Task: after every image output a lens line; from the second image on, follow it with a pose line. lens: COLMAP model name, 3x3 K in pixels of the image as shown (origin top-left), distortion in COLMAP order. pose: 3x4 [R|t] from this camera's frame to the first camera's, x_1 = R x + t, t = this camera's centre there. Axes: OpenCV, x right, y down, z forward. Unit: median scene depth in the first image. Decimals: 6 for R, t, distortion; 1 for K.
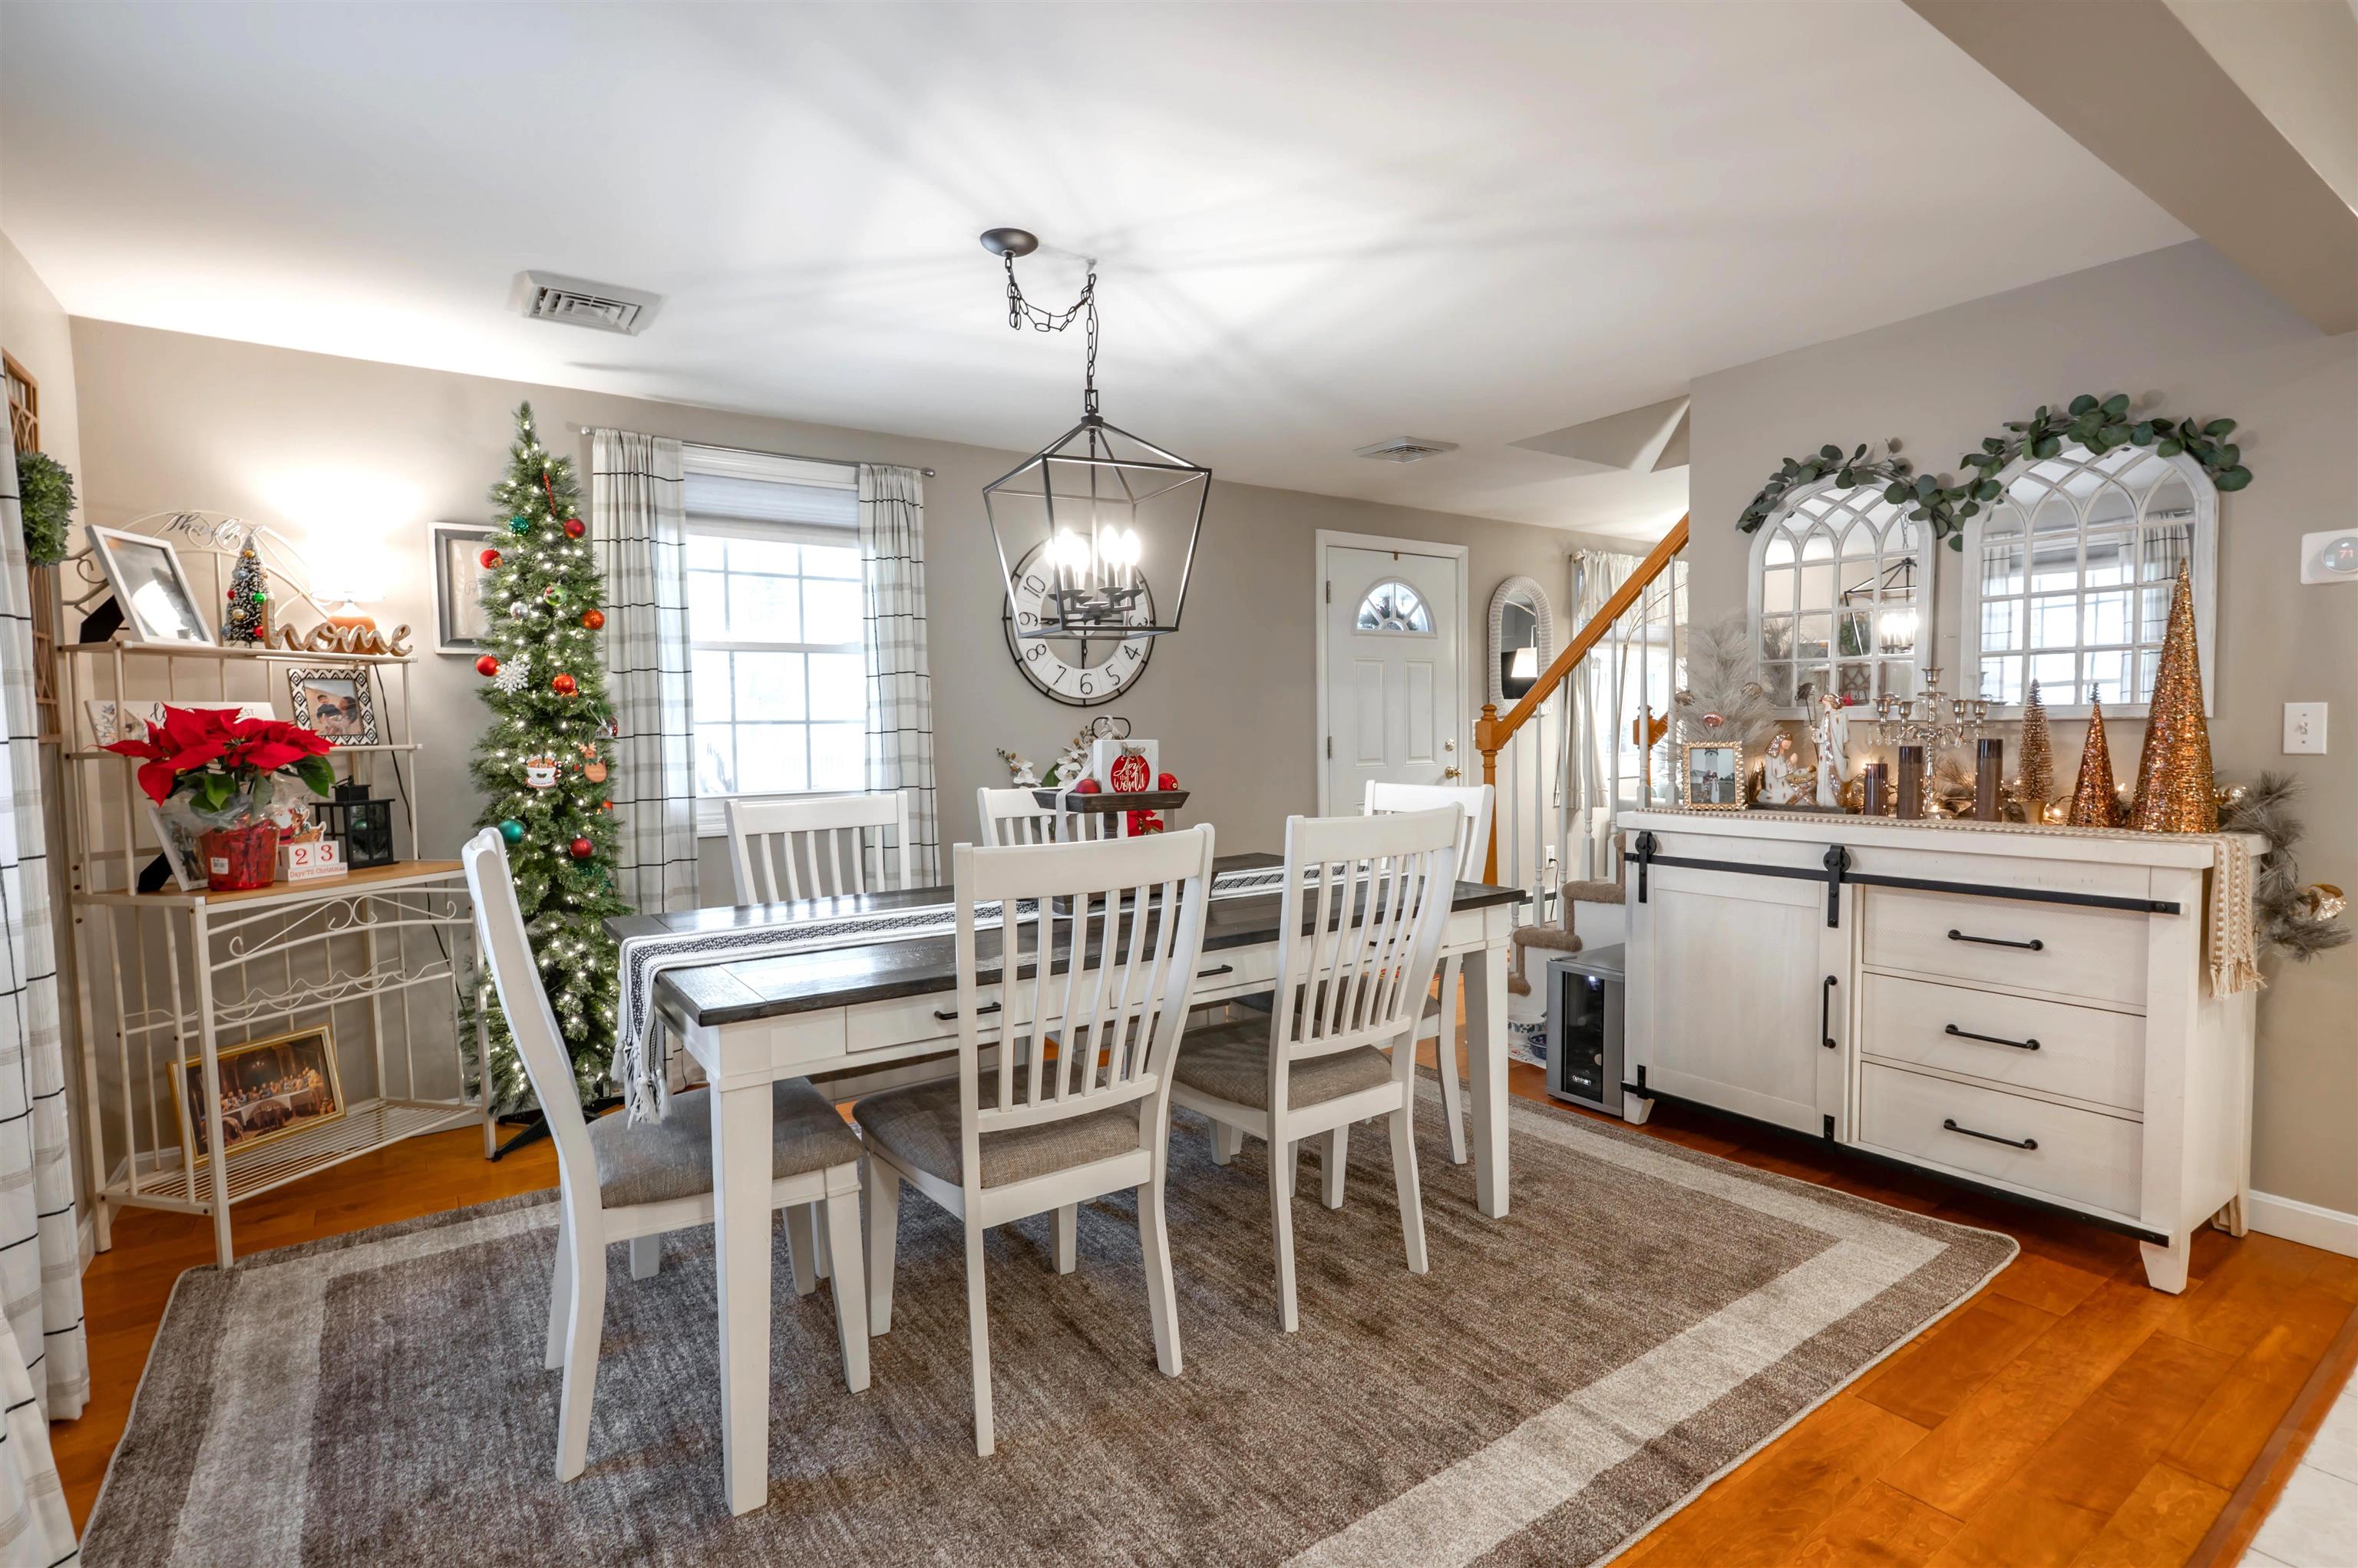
lens RADIAL K [[1087.2, 0, 1181.5], [0, 1087.2, 781.3], [0, 0, 1]] dist [-0.002918, -0.000145]
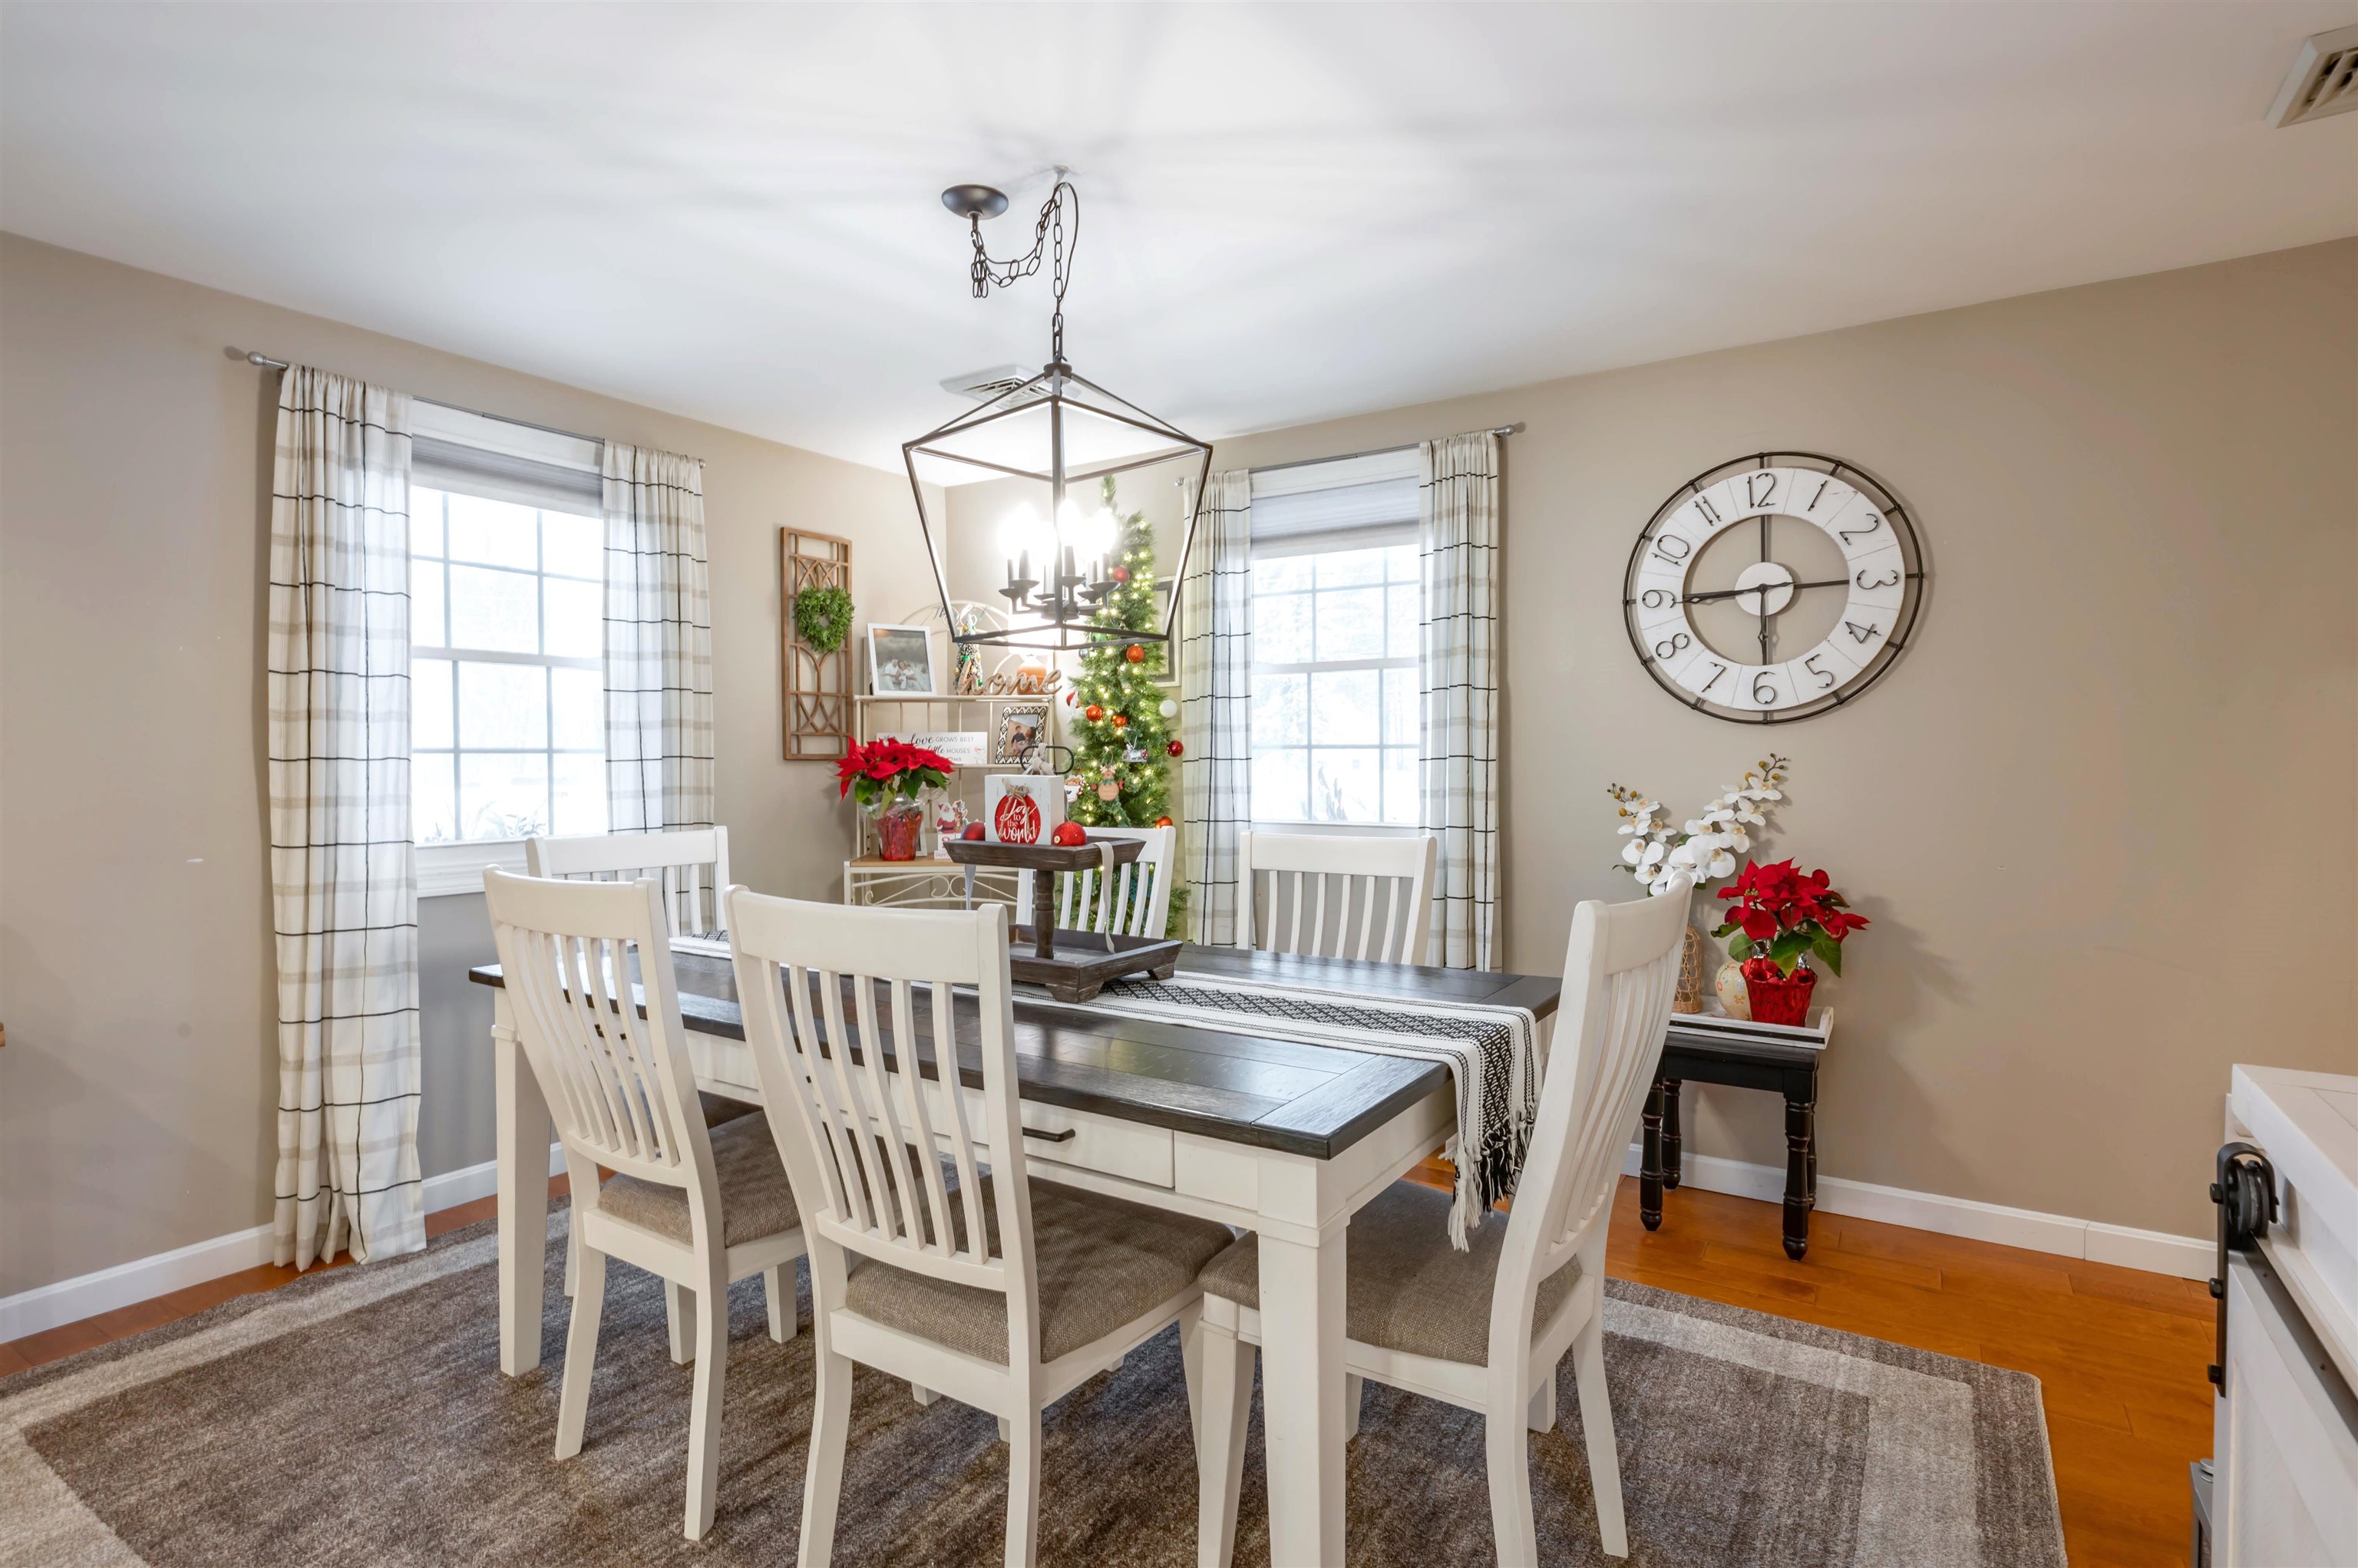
lens RADIAL K [[1148.3, 0, 1181.7], [0, 1148.3, 781.1], [0, 0, 1]] dist [-0.003233, 0.001512]
pose [[0.386694, 0.032011, -0.921652, 0.499152], [-0.049207, 0.998690, 0.014041, -0.034124], [0.920894, 0.039922, 0.387762, 0.527078]]
